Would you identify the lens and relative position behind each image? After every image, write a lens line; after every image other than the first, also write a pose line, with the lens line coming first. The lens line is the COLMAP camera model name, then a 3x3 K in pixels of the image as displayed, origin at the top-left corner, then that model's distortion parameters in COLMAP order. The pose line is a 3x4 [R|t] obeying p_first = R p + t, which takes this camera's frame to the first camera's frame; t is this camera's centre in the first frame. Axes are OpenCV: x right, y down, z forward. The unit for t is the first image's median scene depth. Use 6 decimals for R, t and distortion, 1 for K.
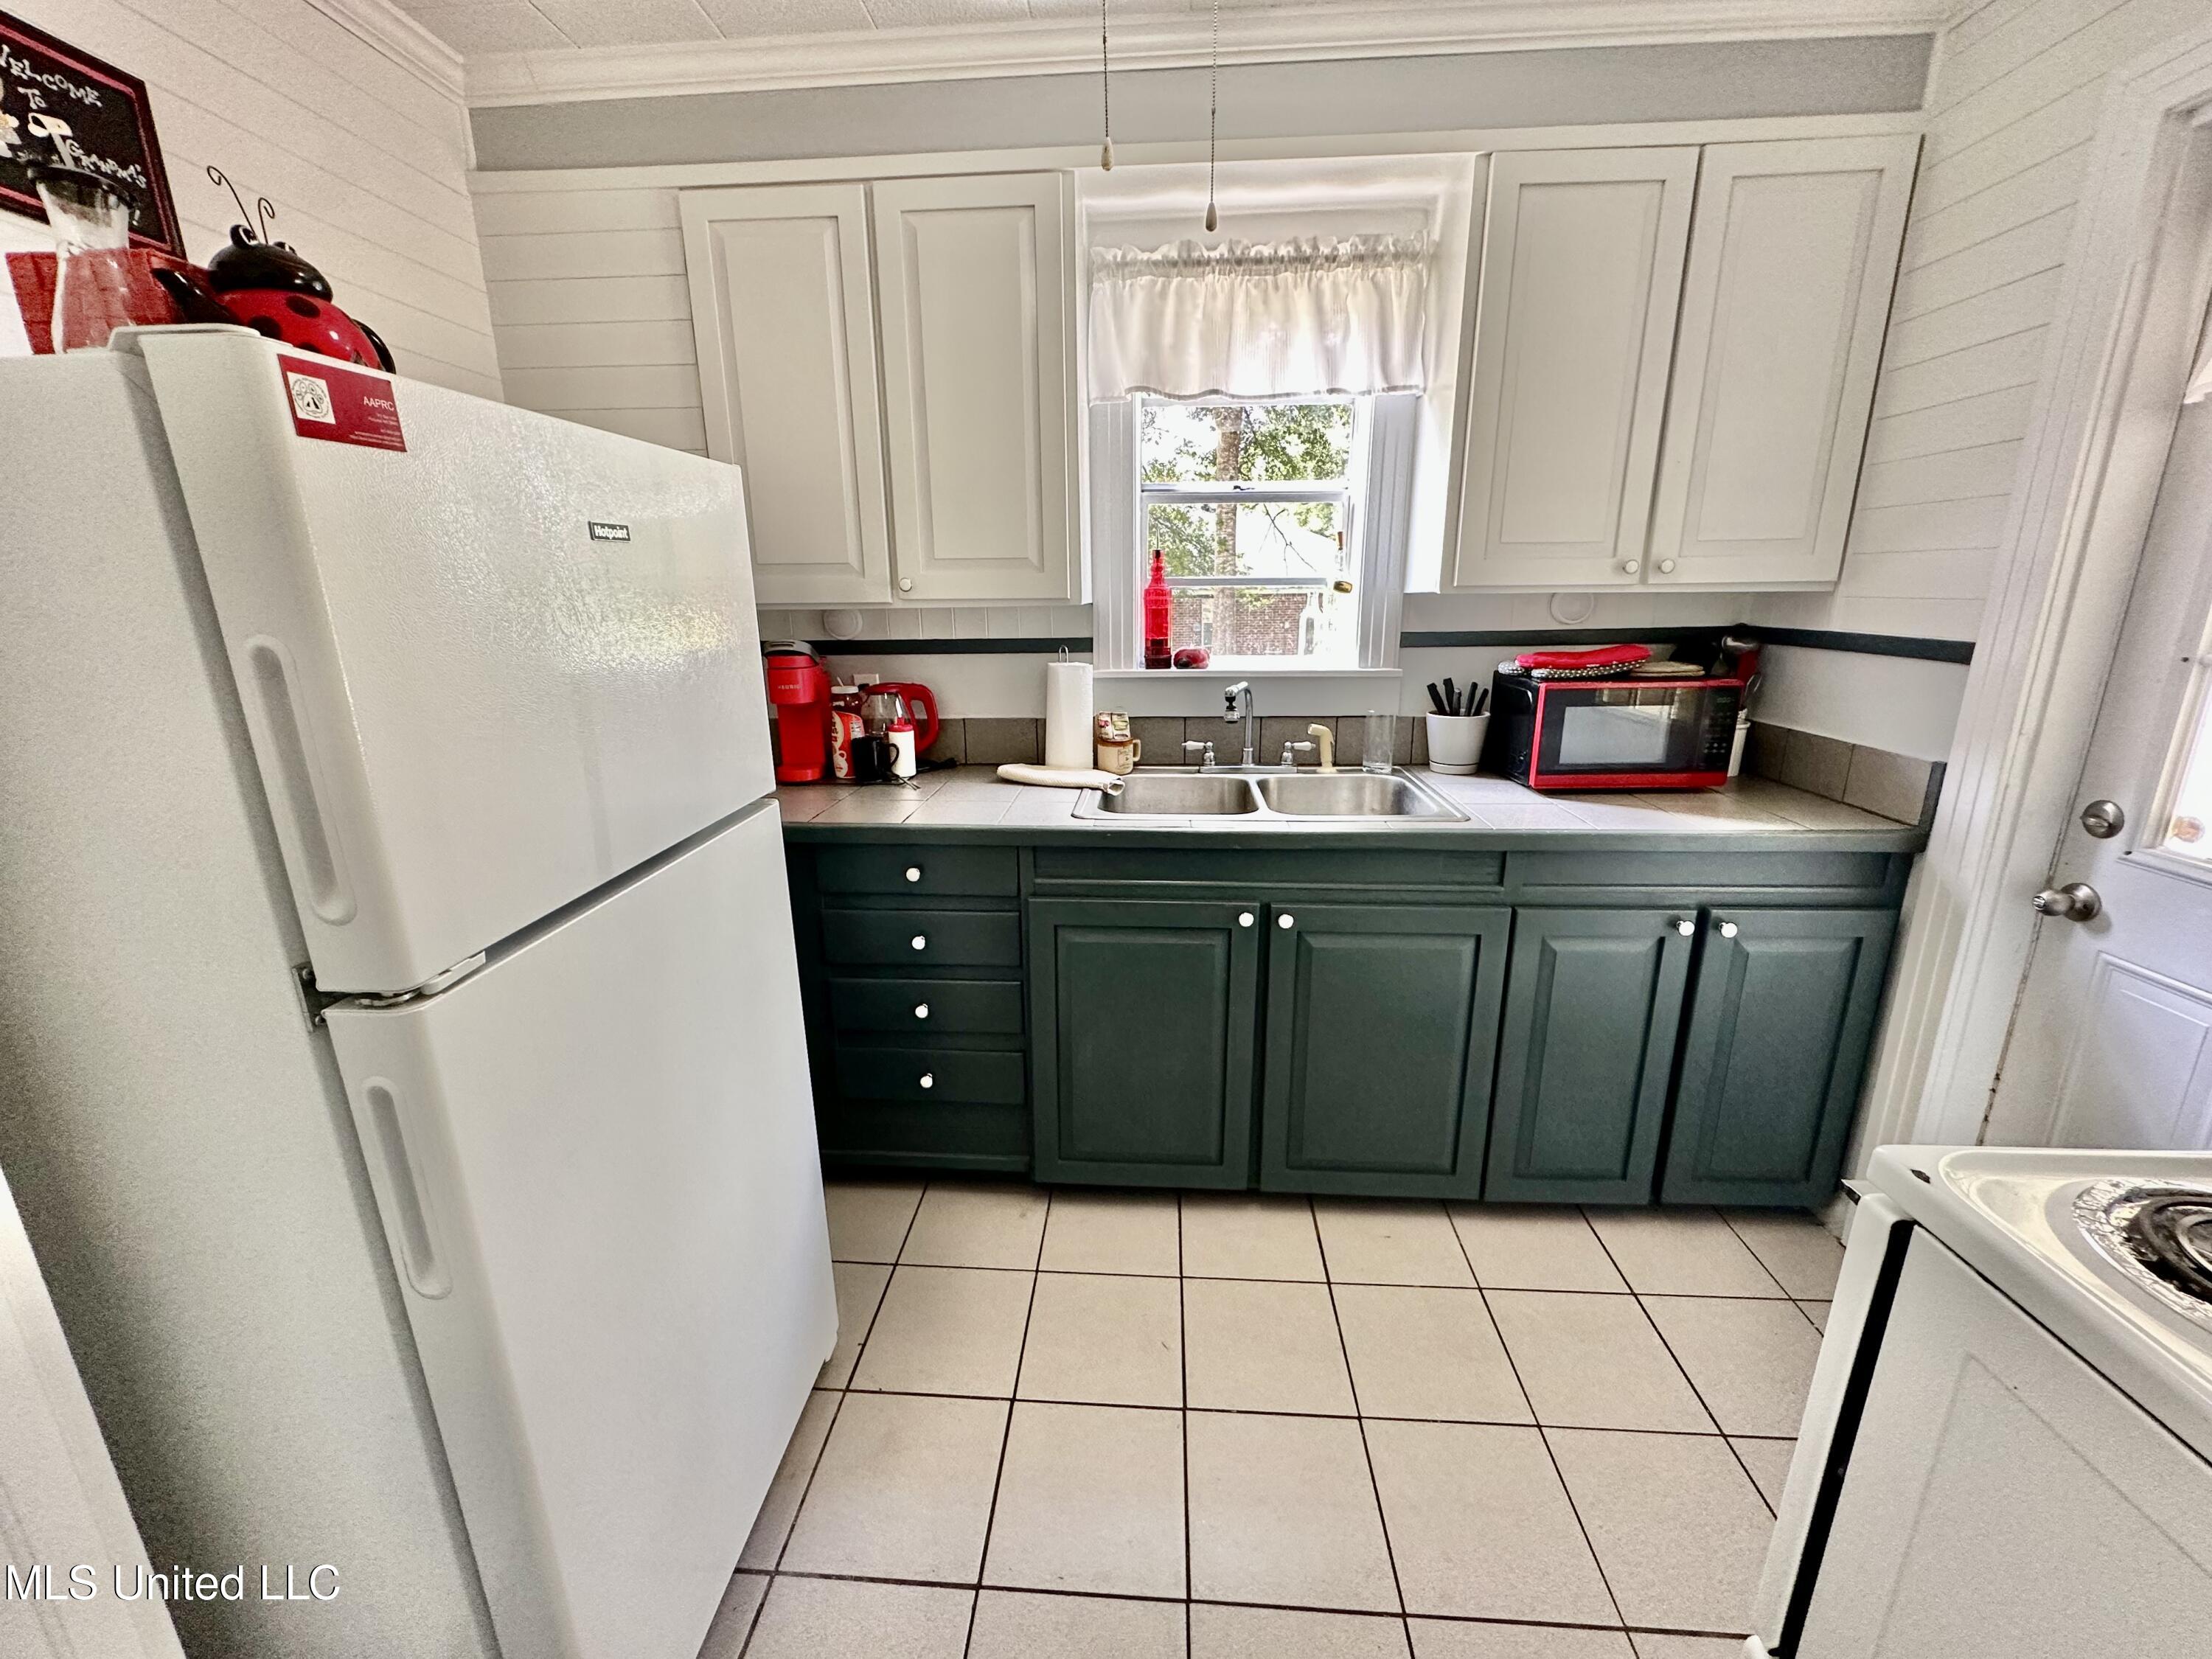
lens RADIAL K [[887.6, 0, 1100.6], [0, 887.6, 829.2], [0, 0, 1]] dist [-0.002279, -0.000230]
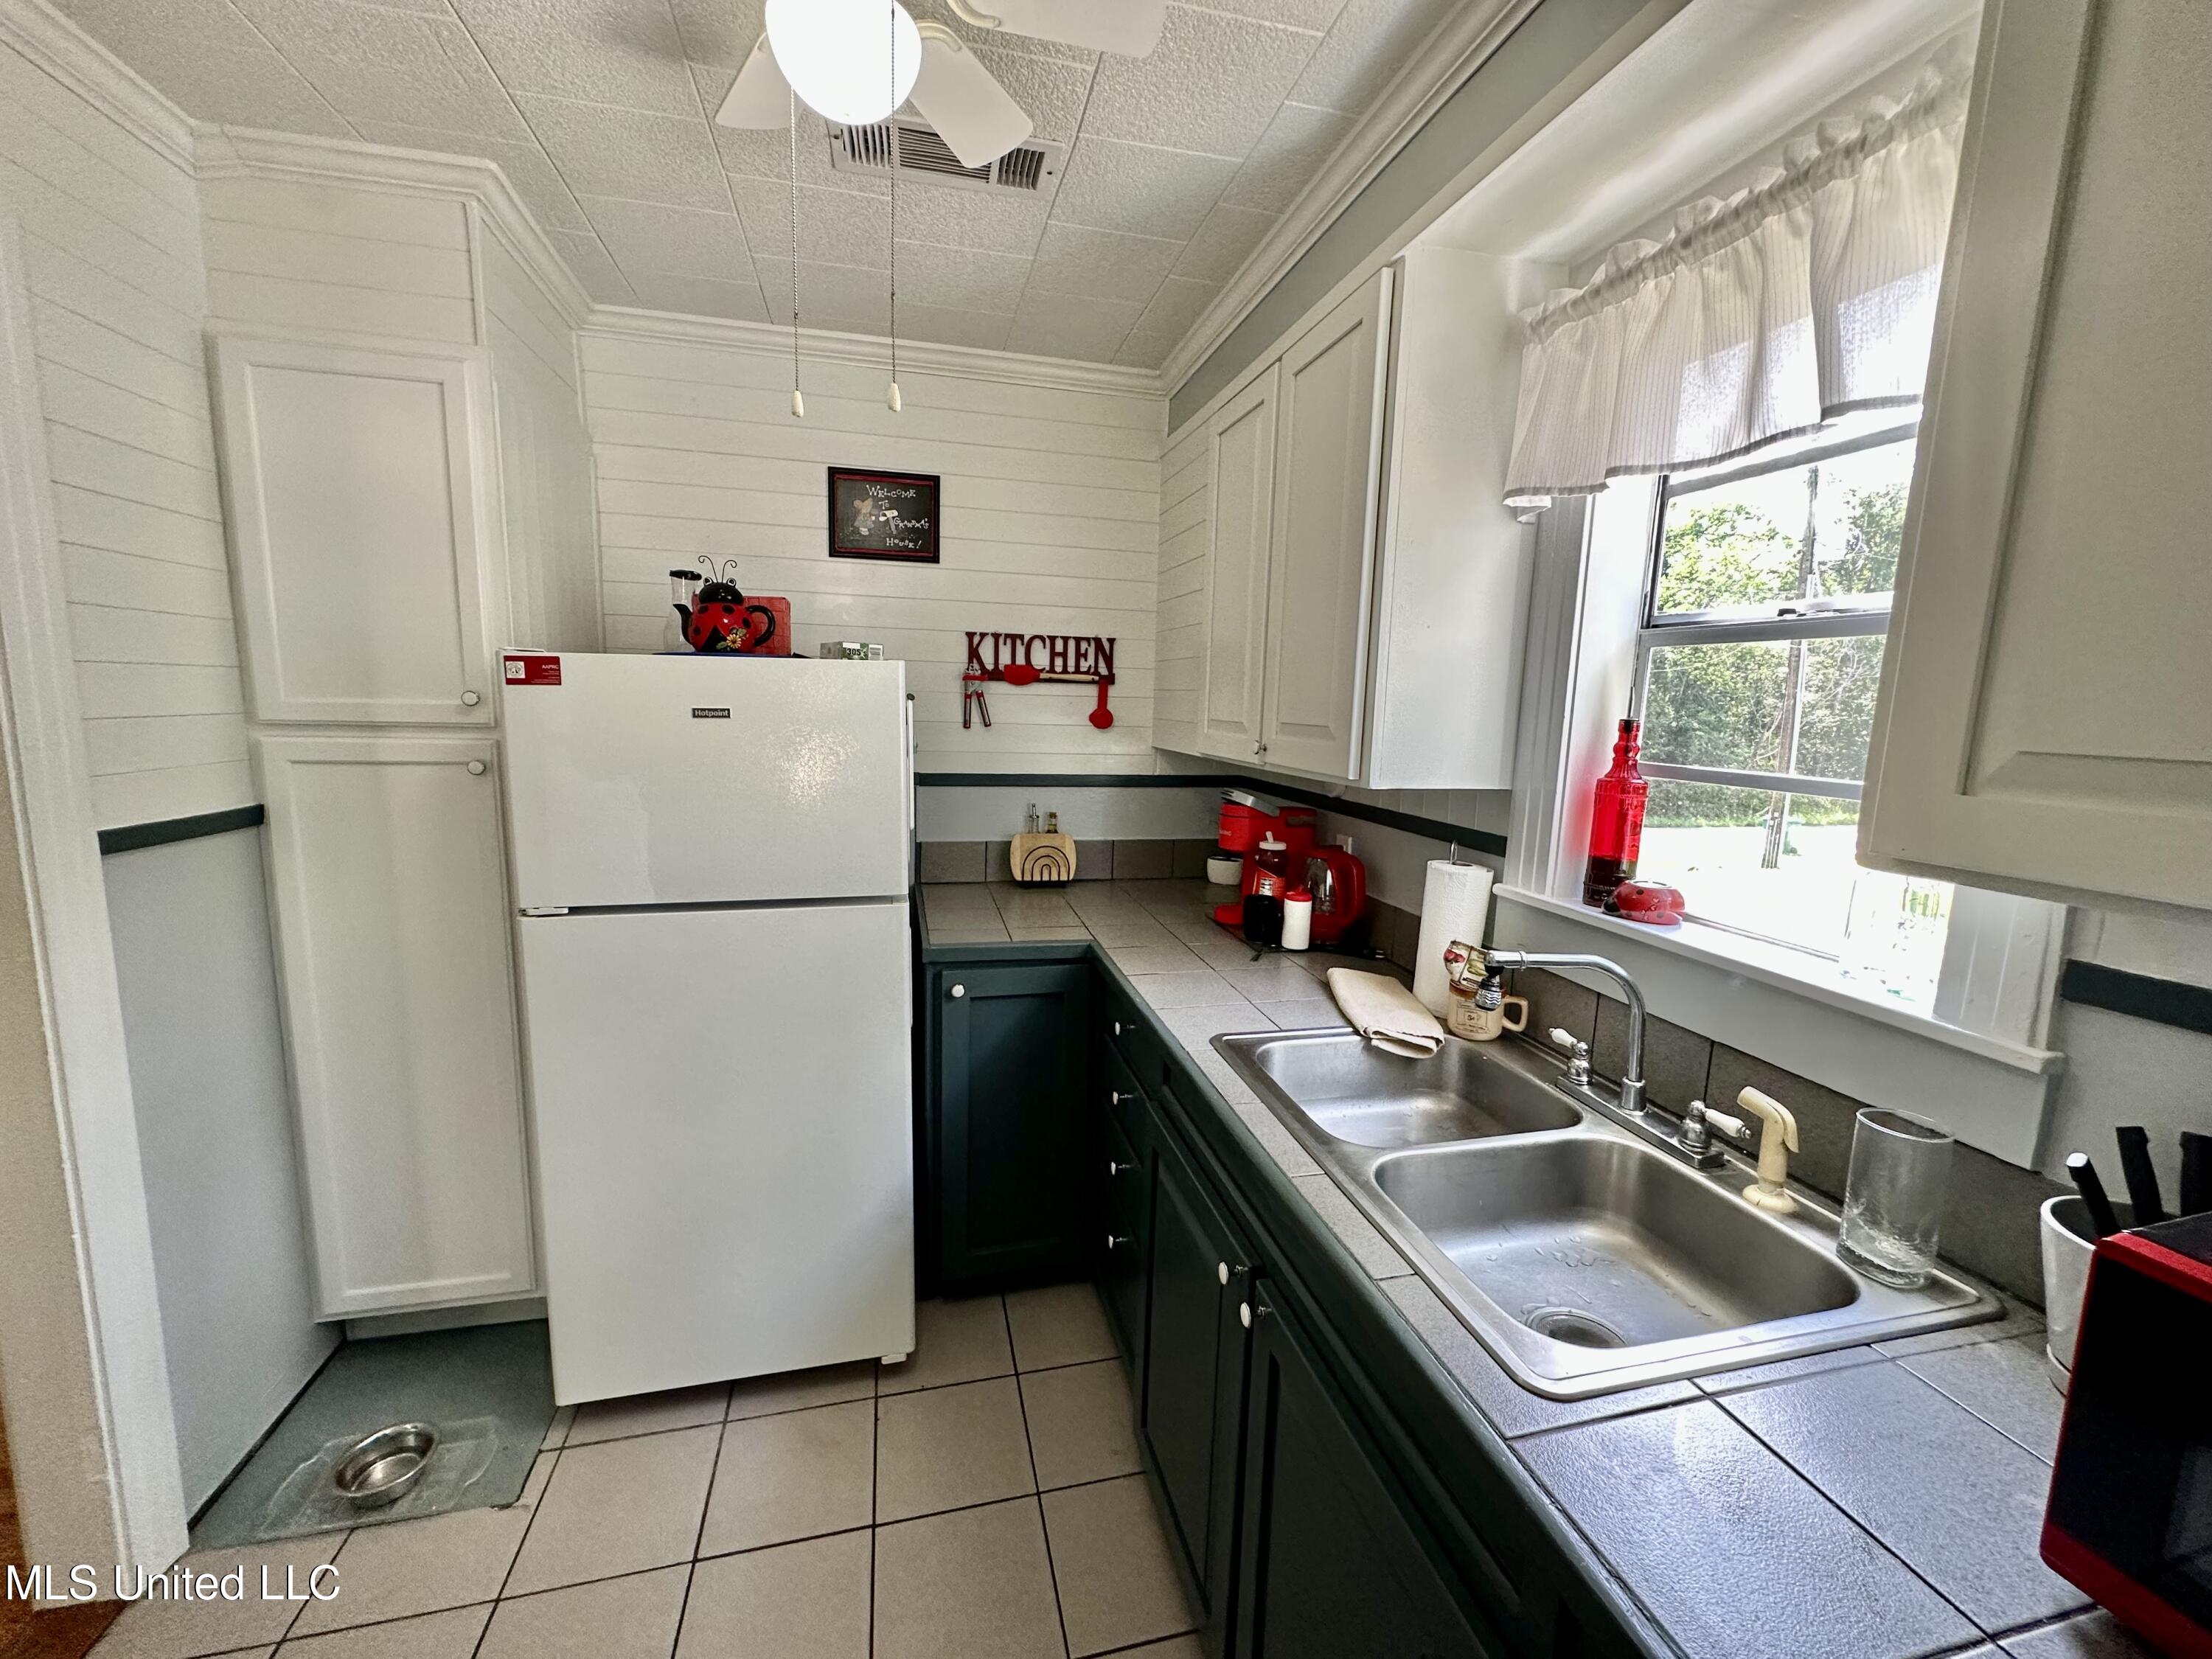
lens RADIAL K [[887.6, 0, 1101.1], [0, 887.6, 824.0], [0, 0, 1]] dist [-0.002279, -0.000230]
pose [[0.291818, 0.151308, -0.944430, 0.634058], [-0.276701, 0.958542, 0.068071, -0.213184], [0.915576, 0.241460, 0.321587, 0.556543]]
